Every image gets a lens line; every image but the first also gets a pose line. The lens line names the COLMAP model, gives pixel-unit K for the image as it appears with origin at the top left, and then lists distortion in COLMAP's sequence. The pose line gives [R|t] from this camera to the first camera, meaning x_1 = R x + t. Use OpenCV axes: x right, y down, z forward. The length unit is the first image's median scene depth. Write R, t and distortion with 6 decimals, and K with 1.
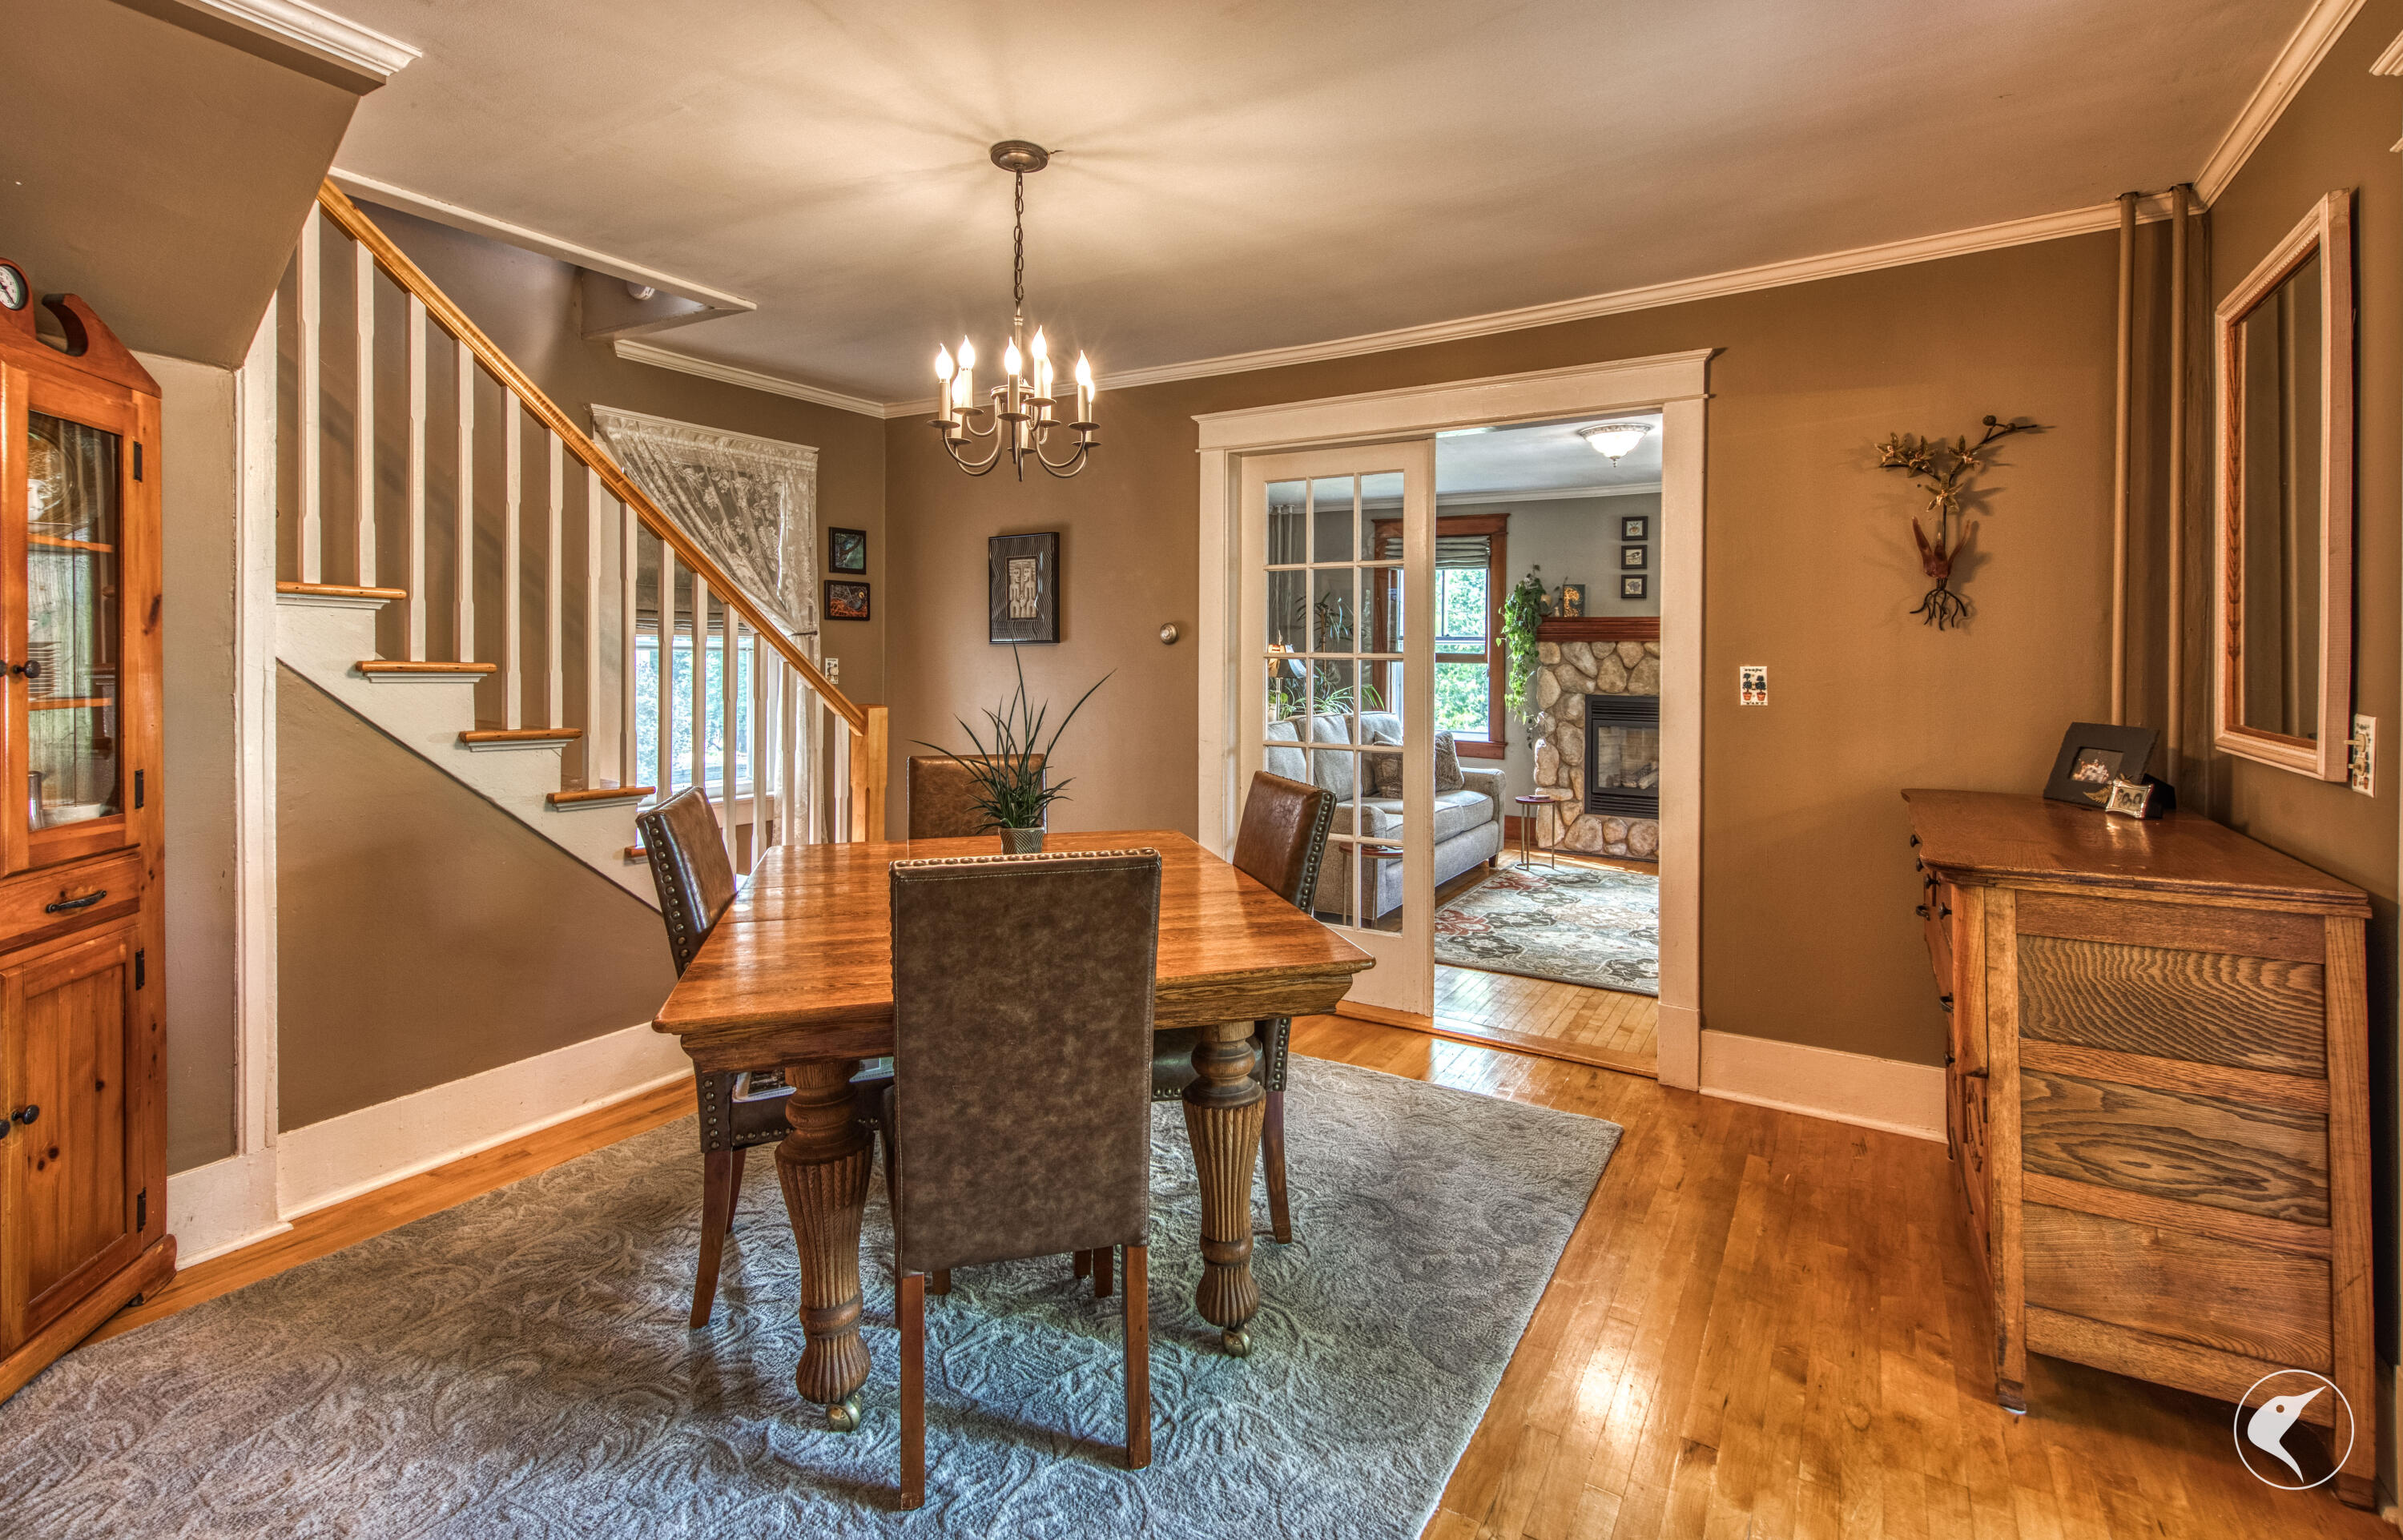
lens RADIAL K [[1074.7, 0, 1232.0], [0, 1074.7, 650.4], [0, 0, 1]] dist [0.013403, -0.002397]
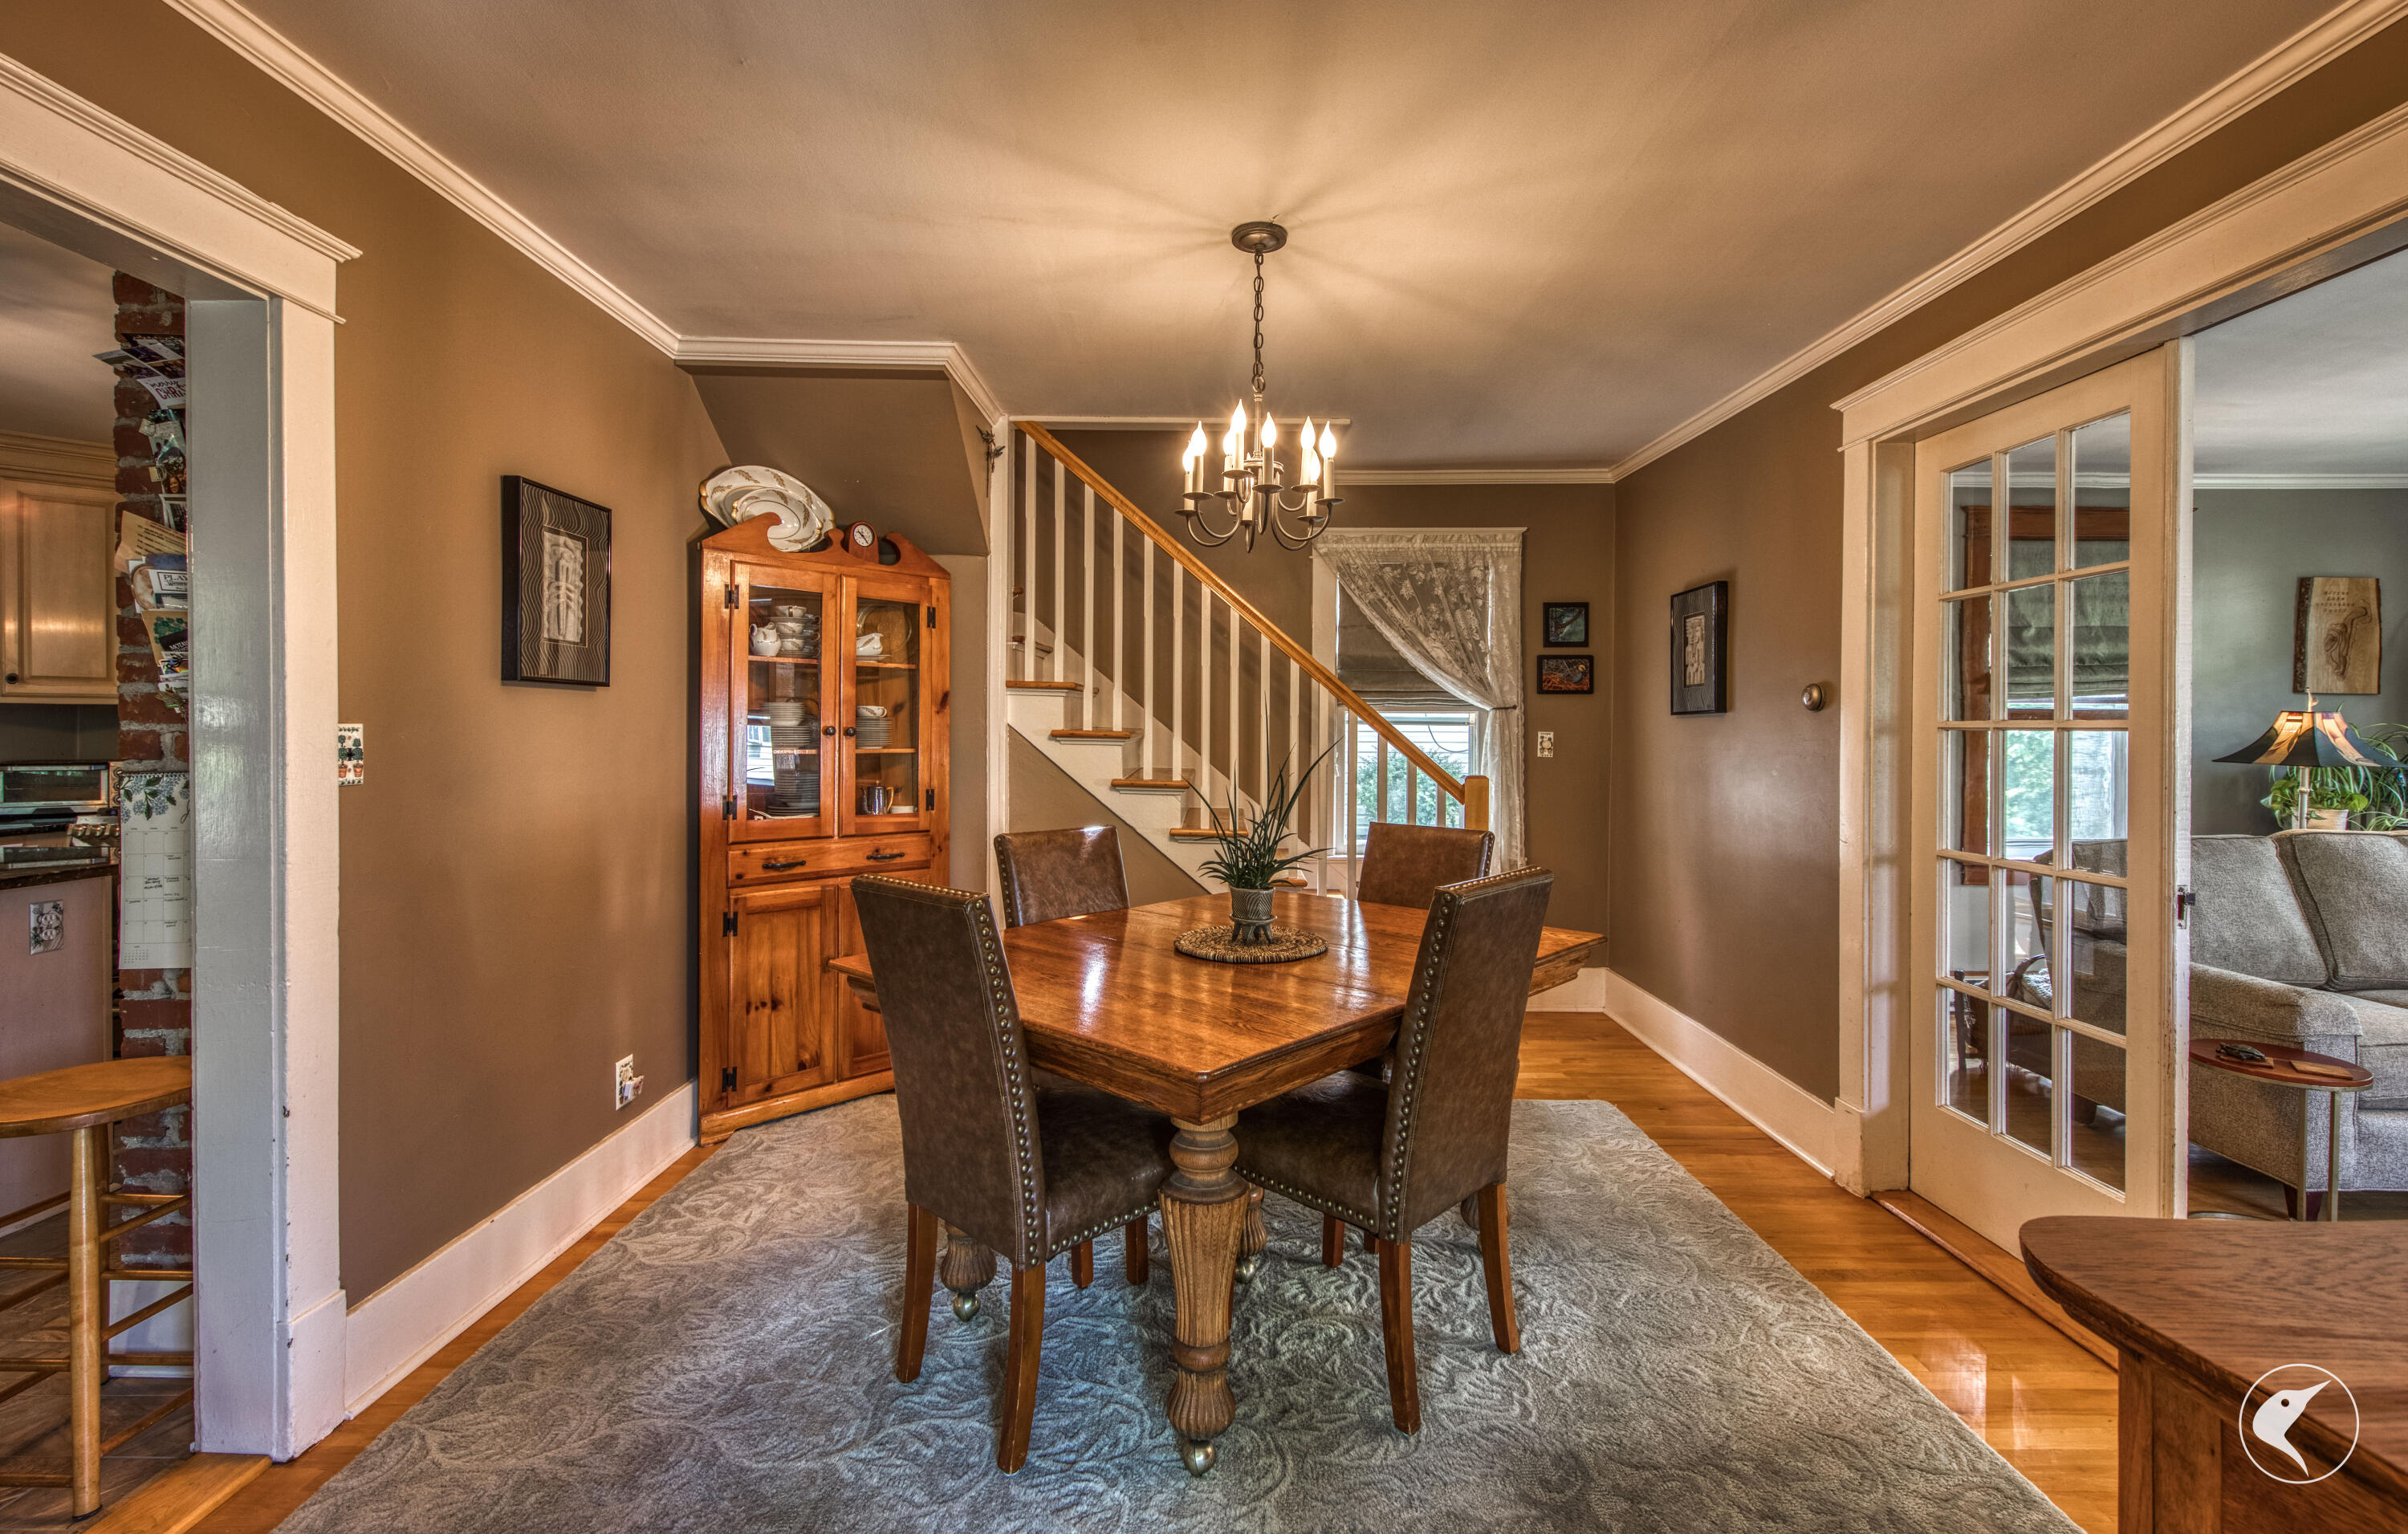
lens RADIAL K [[1077.1, 0, 1213.4], [0, 1077.1, 738.1], [0, 0, 1]] dist [0.013403, -0.002397]
pose [[0.505834, 0.004046, -0.862622, 0.376697], [0.000006, 0.999989, 0.004694, 0.008285], [0.862631, -0.002380, 0.505828, 0.246577]]
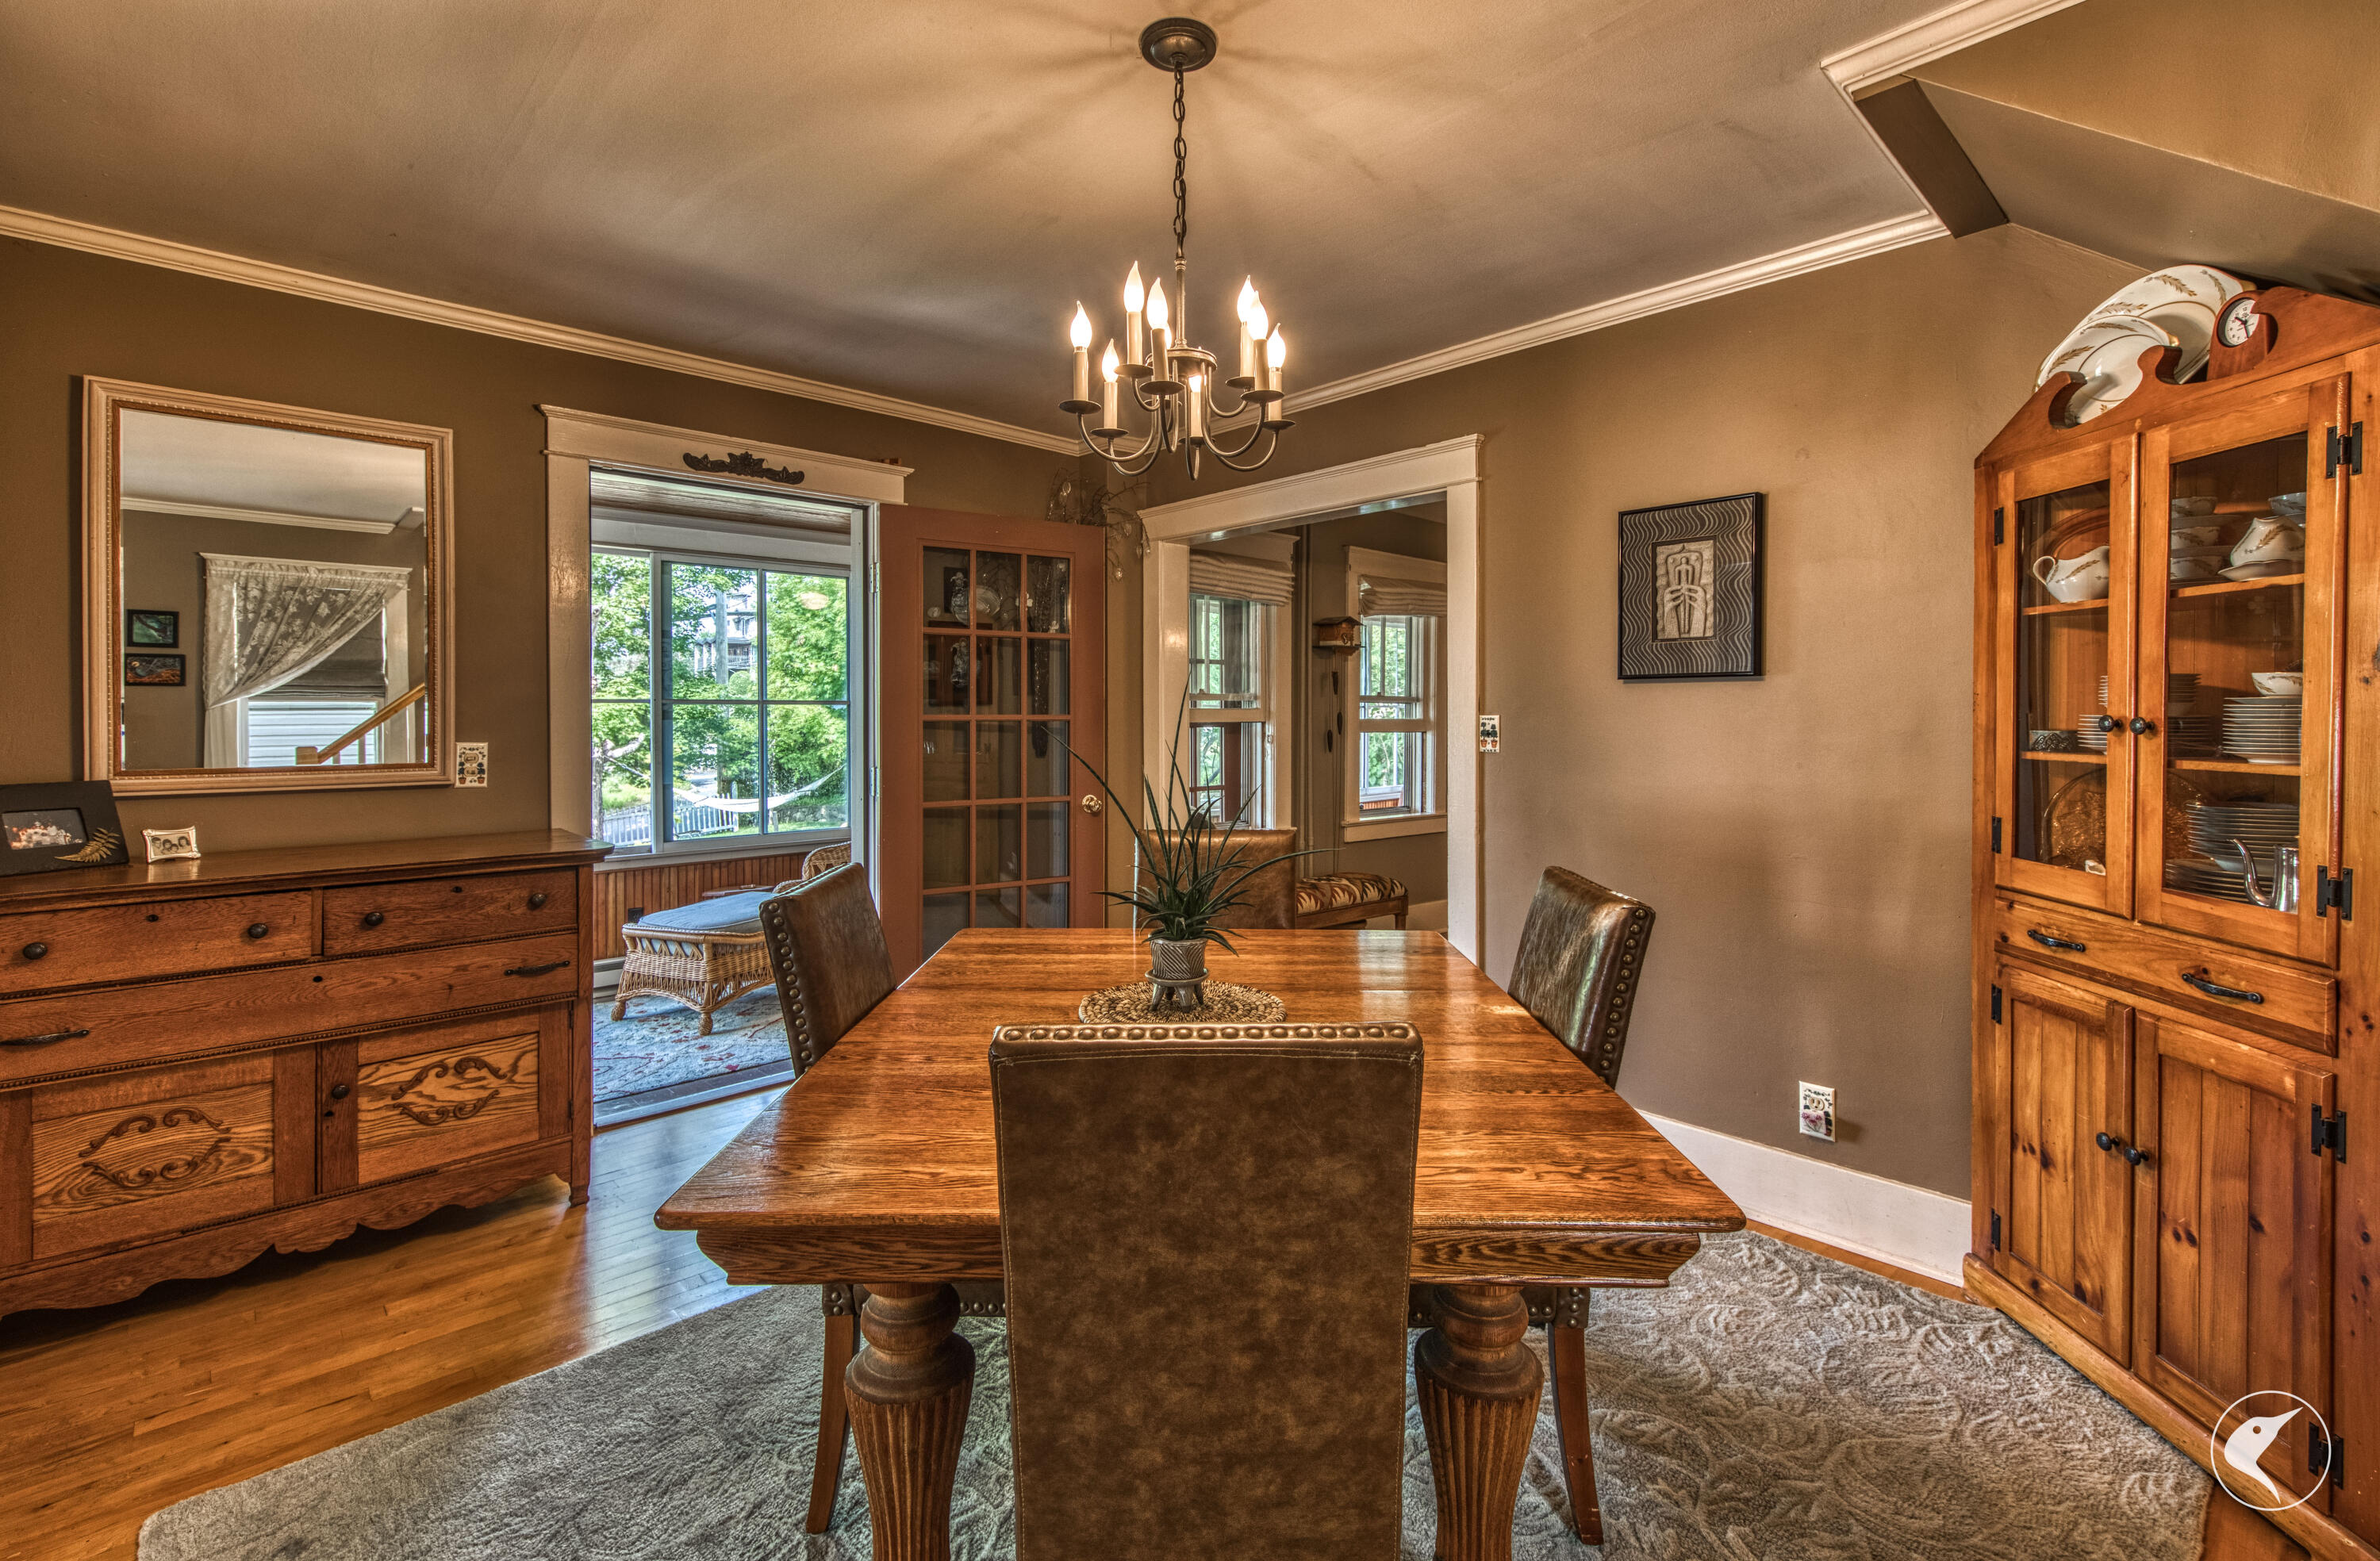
lens RADIAL K [[1052.6, 0, 1188.6], [0, 1052.6, 719.1], [0, 0, 1]] dist [-0.001672, -0.000152]
pose [[-0.955459, -0.008255, 0.295010, -0.242604], [-0.007288, 0.999964, 0.004378, 0.005219], [-0.295035, 0.002033, -0.955484, 0.957163]]
